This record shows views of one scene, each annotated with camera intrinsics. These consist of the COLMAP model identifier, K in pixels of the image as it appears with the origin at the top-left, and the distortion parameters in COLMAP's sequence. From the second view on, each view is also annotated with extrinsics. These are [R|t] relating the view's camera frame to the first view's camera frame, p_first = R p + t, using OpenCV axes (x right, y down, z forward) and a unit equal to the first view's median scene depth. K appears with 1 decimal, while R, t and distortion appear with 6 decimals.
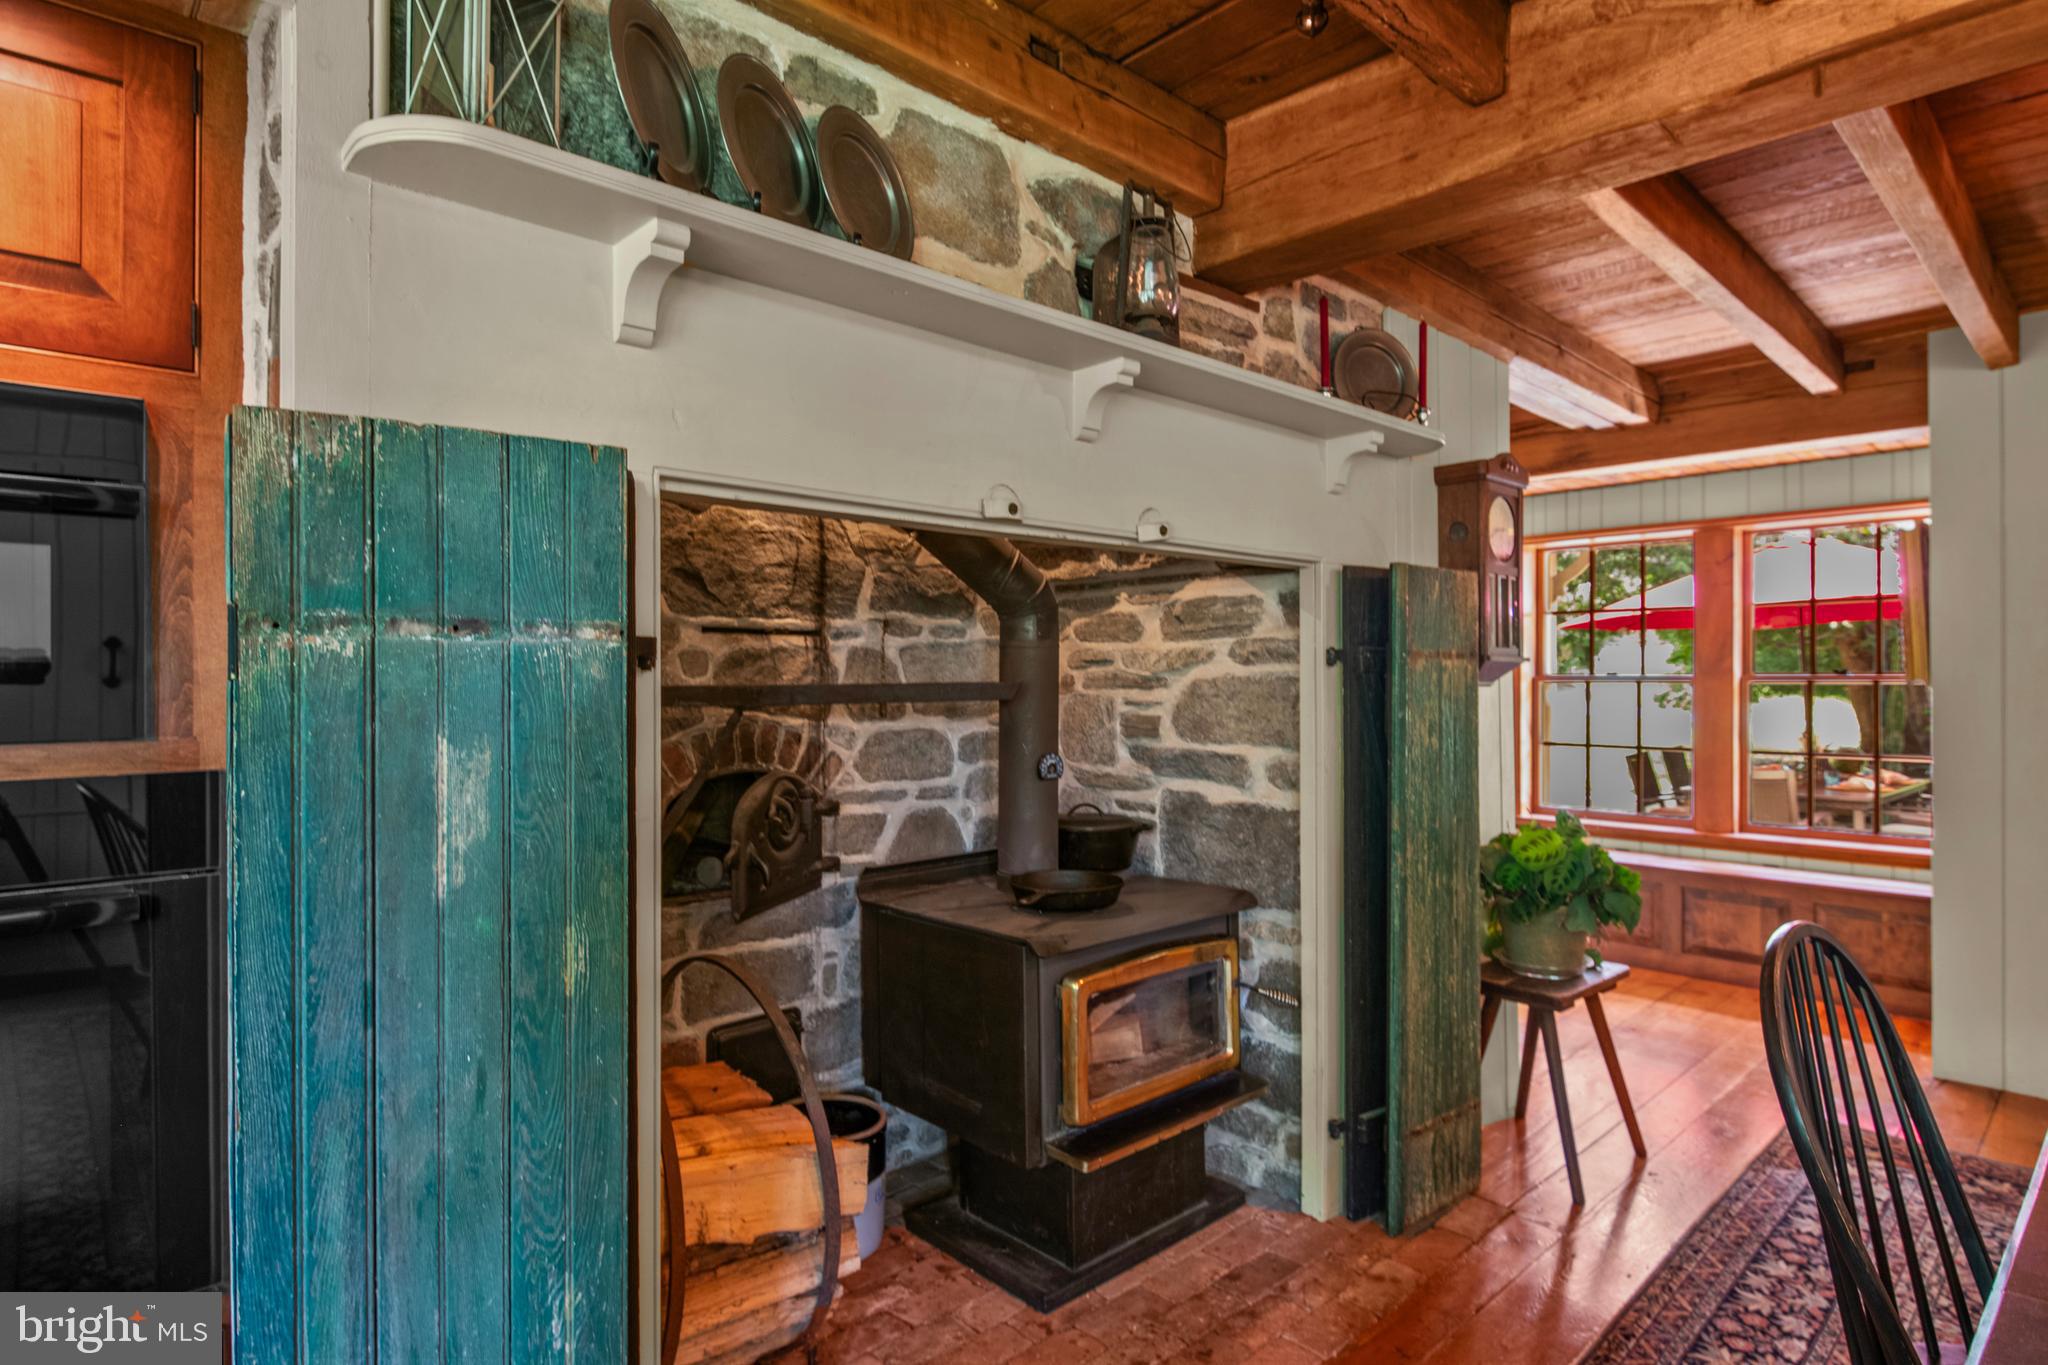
lens RADIAL K [[1084.1, 0, 984.0], [0, 1084.1, 691.4], [0, 0, 1]] dist [0.007531, -0.008070]
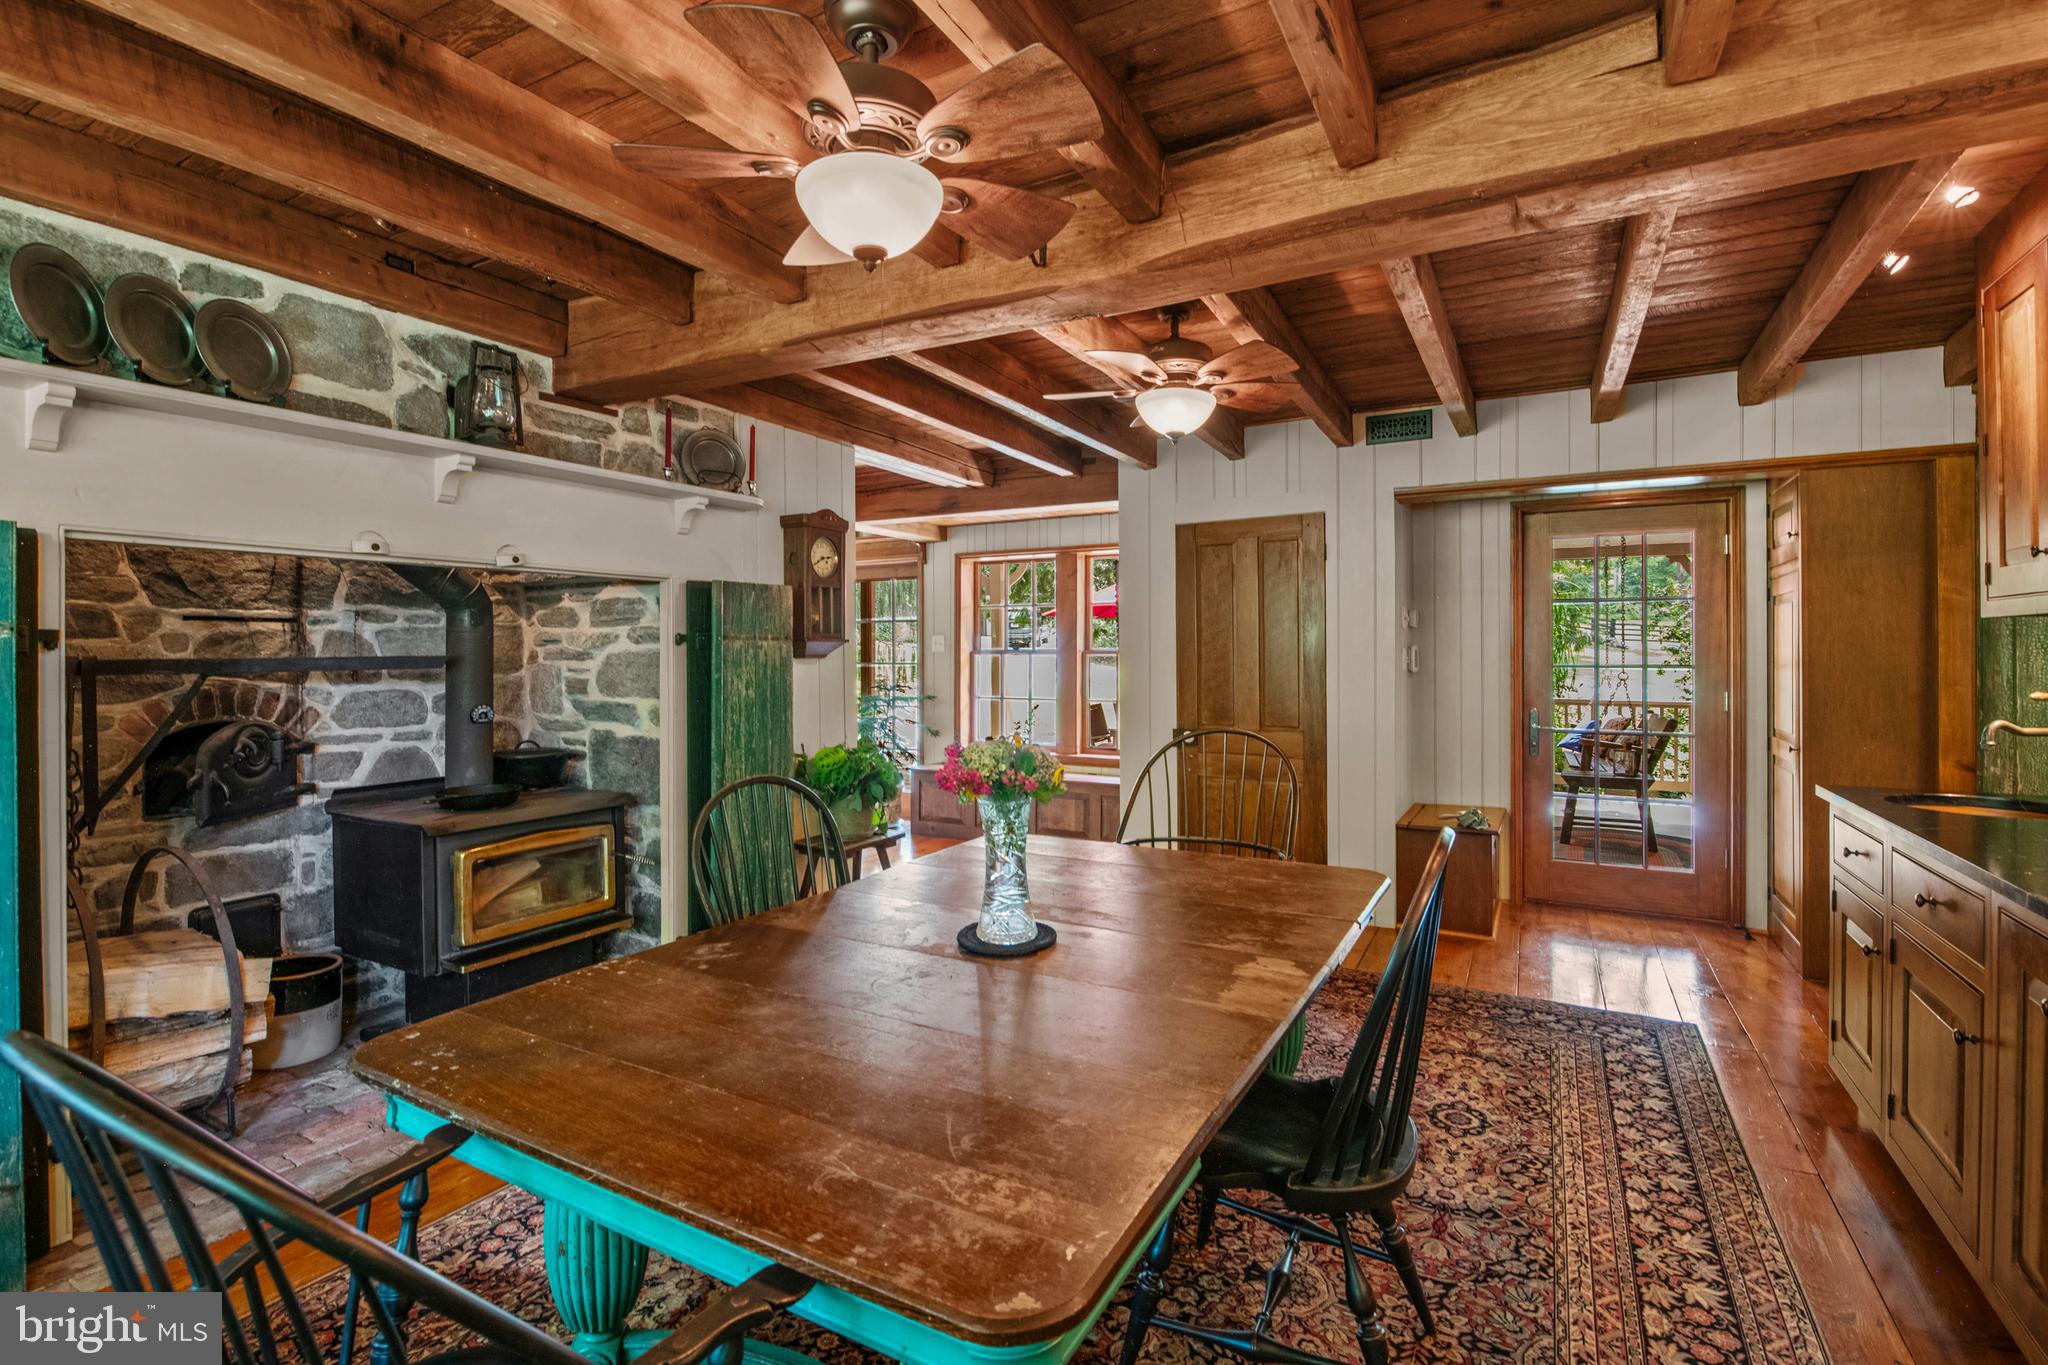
lens RADIAL K [[949.6, 0, 1005.9], [0, 949.6, 658.6], [0, 0, 1]] dist [-0.005827, -0.005556]
pose [[0.948160, -0.003065, 0.317780, 0.325722], [0.004685, 0.999980, -0.004335, 0.004125], [-0.317760, 0.005599, 0.948155, -0.427768]]
